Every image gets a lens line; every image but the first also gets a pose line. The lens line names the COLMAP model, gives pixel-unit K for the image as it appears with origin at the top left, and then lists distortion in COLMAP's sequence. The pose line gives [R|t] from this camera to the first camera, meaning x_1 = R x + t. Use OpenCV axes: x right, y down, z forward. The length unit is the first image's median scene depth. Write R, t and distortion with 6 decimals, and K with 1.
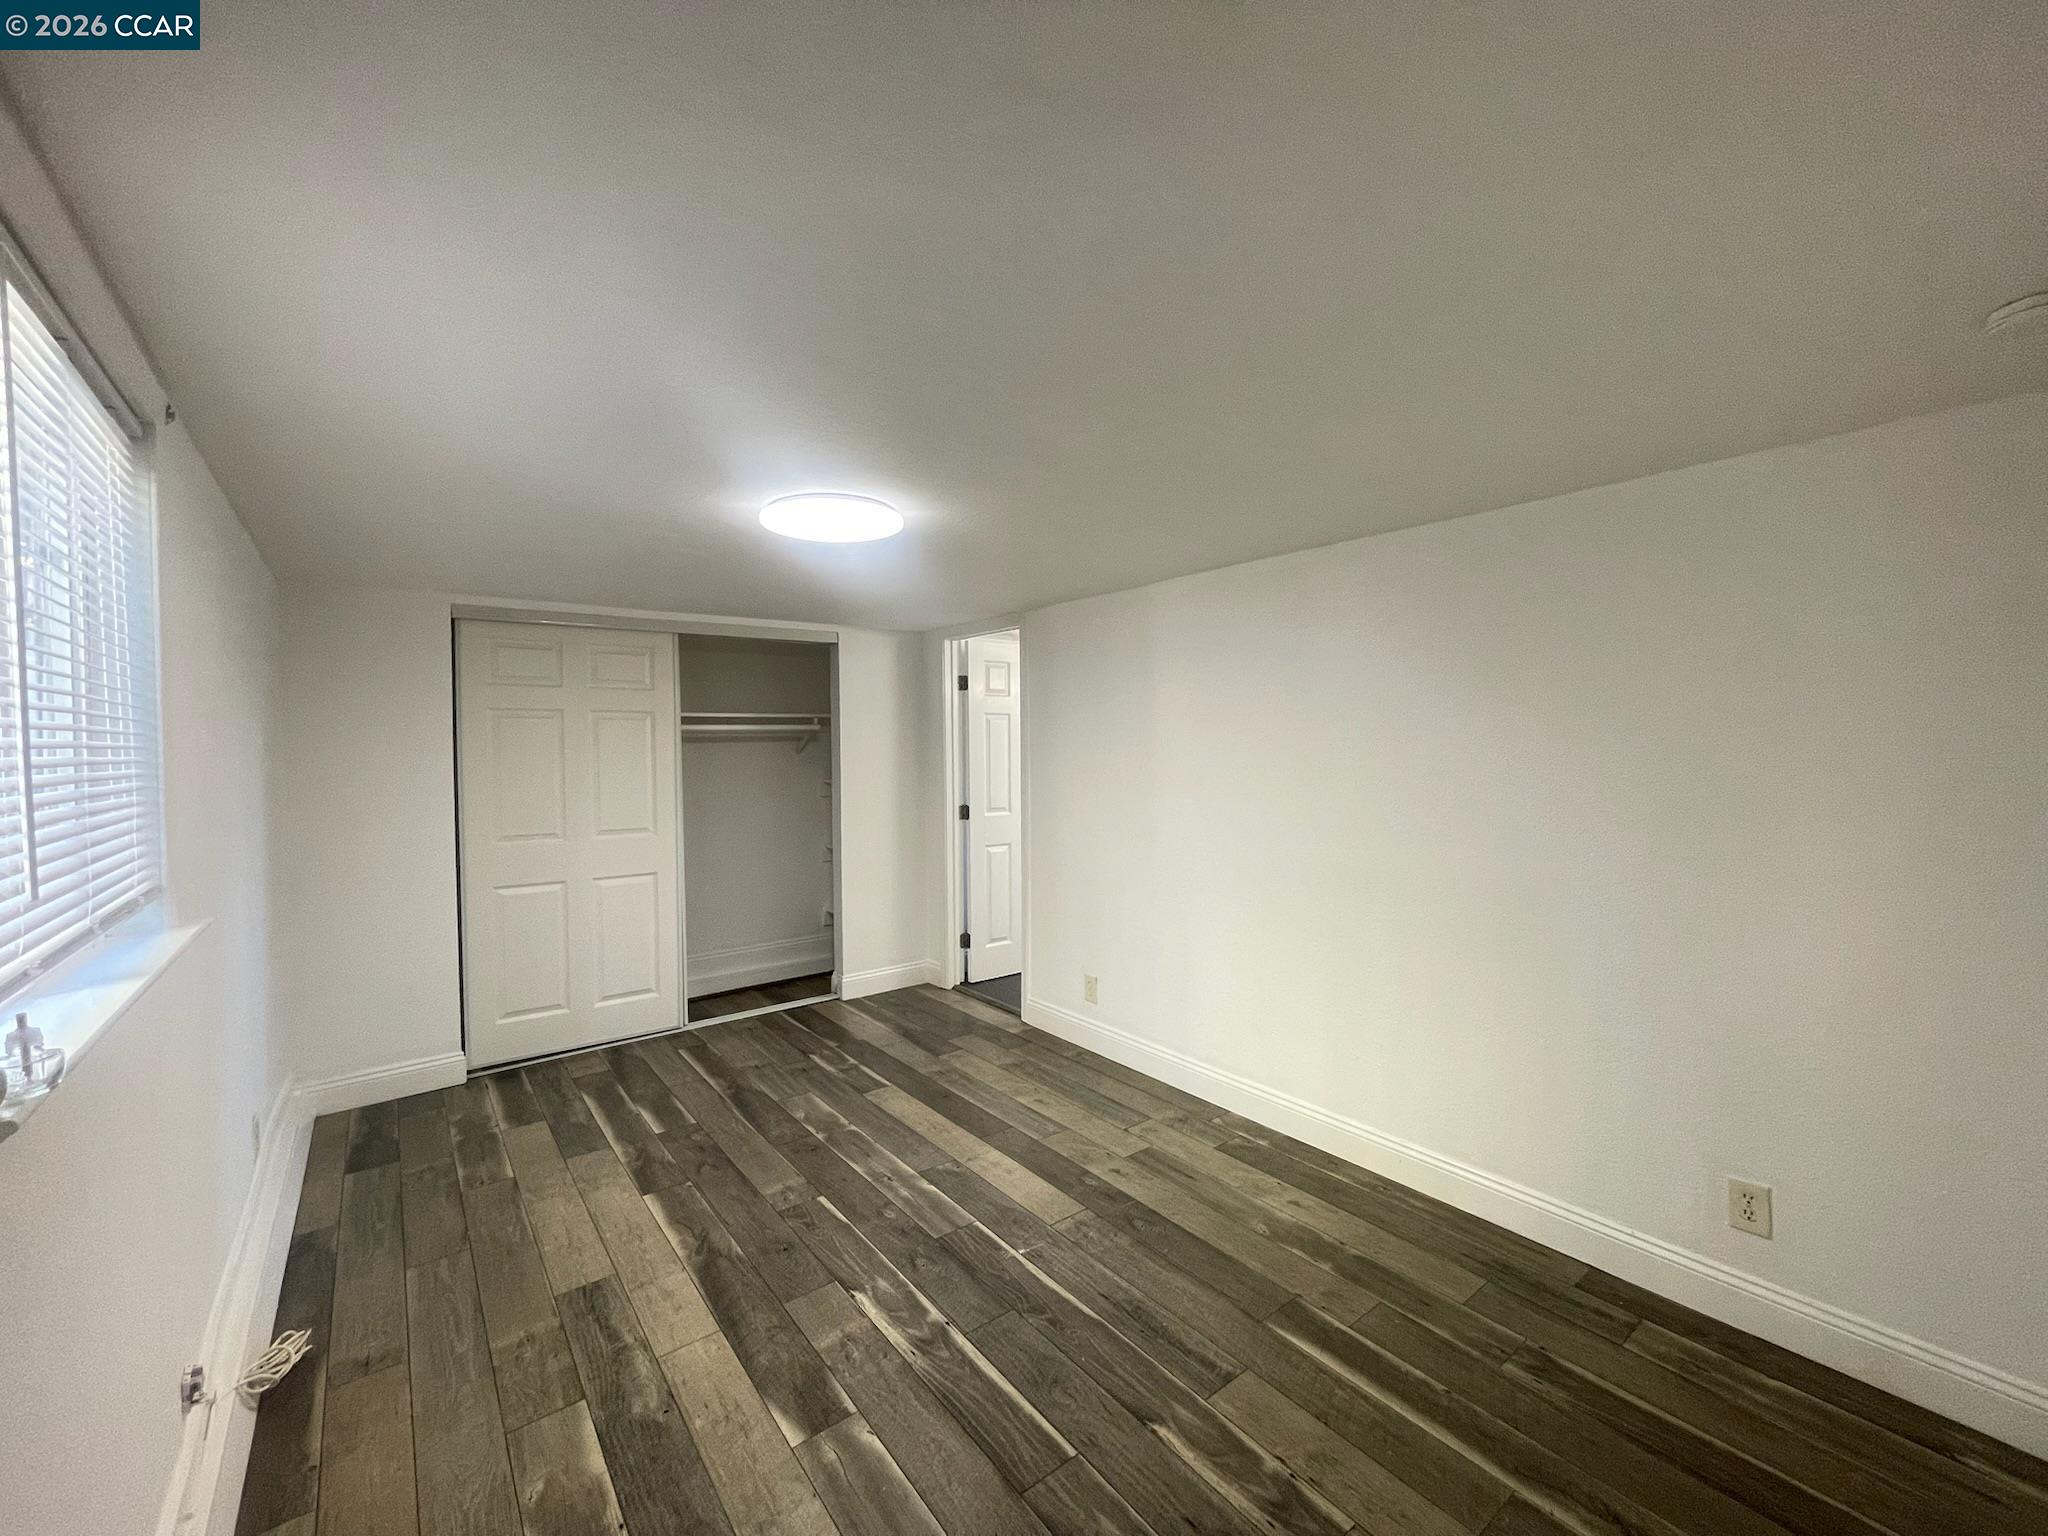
lens RADIAL K [[833.7, 0, 1011.3], [0, 833.7, 771.6], [0, 0, 1]] dist [-0.009544, 0.005312]
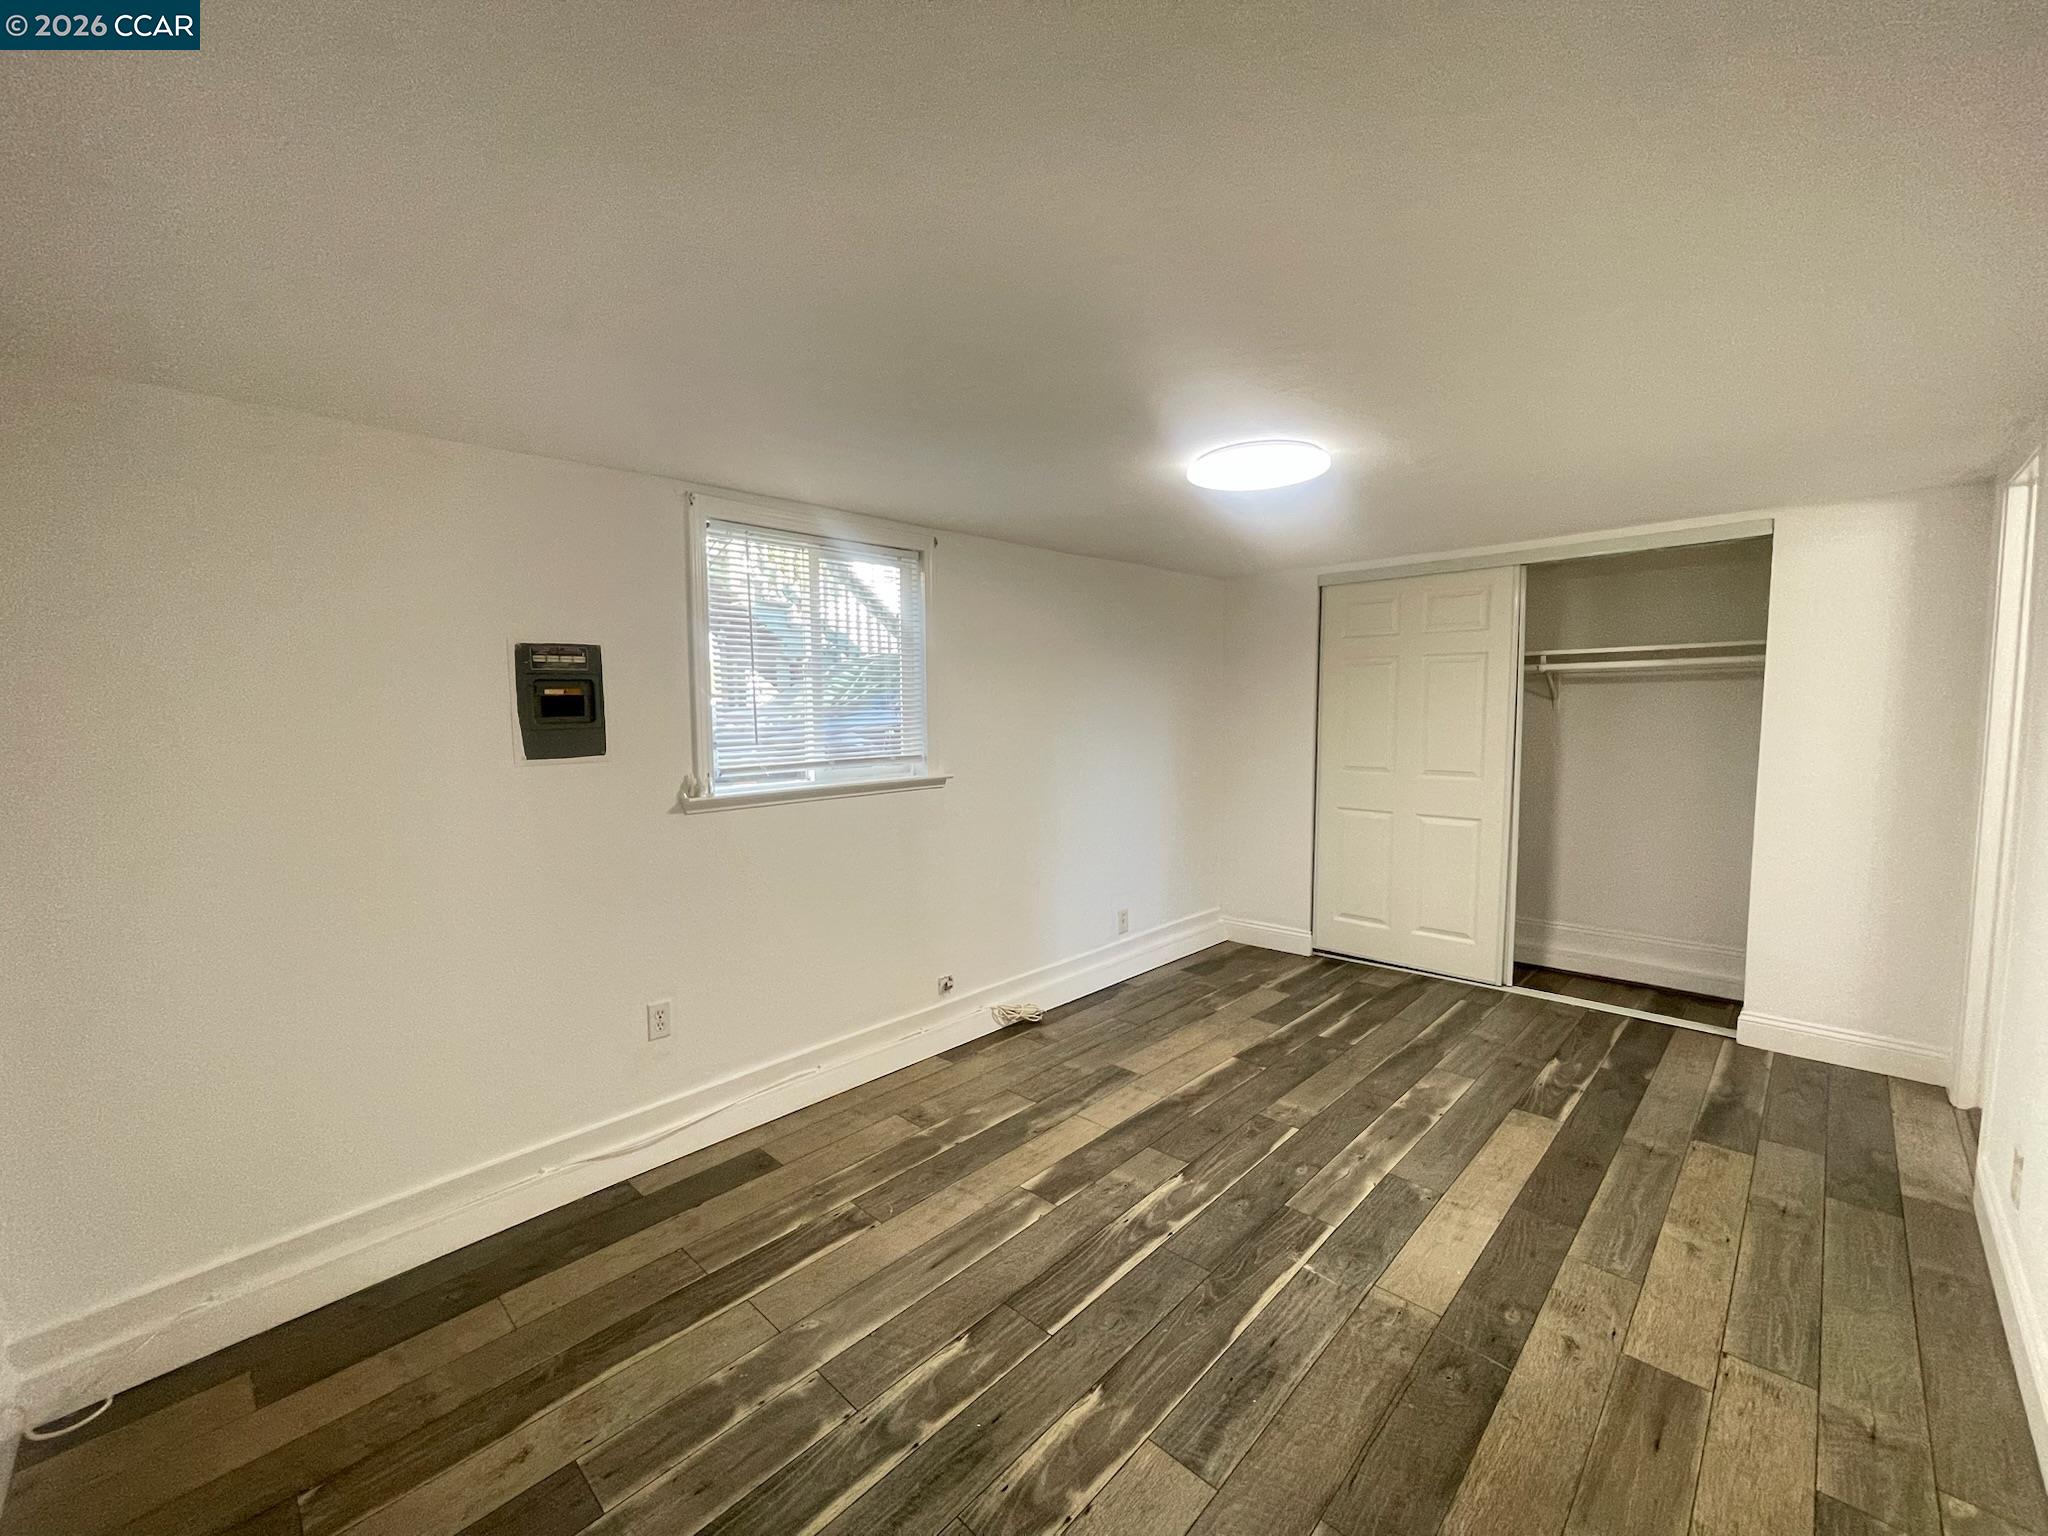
lens RADIAL K [[833.7, 0, 1011.3], [0, 833.7, 771.6], [0, 0, 1]] dist [-0.009544, 0.005312]
pose [[0.152715, 0.092147, -0.983965, 0.570018], [-0.022272, 0.995712, 0.089790, -0.011443], [0.988019, 0.008202, 0.154112, 0.403577]]
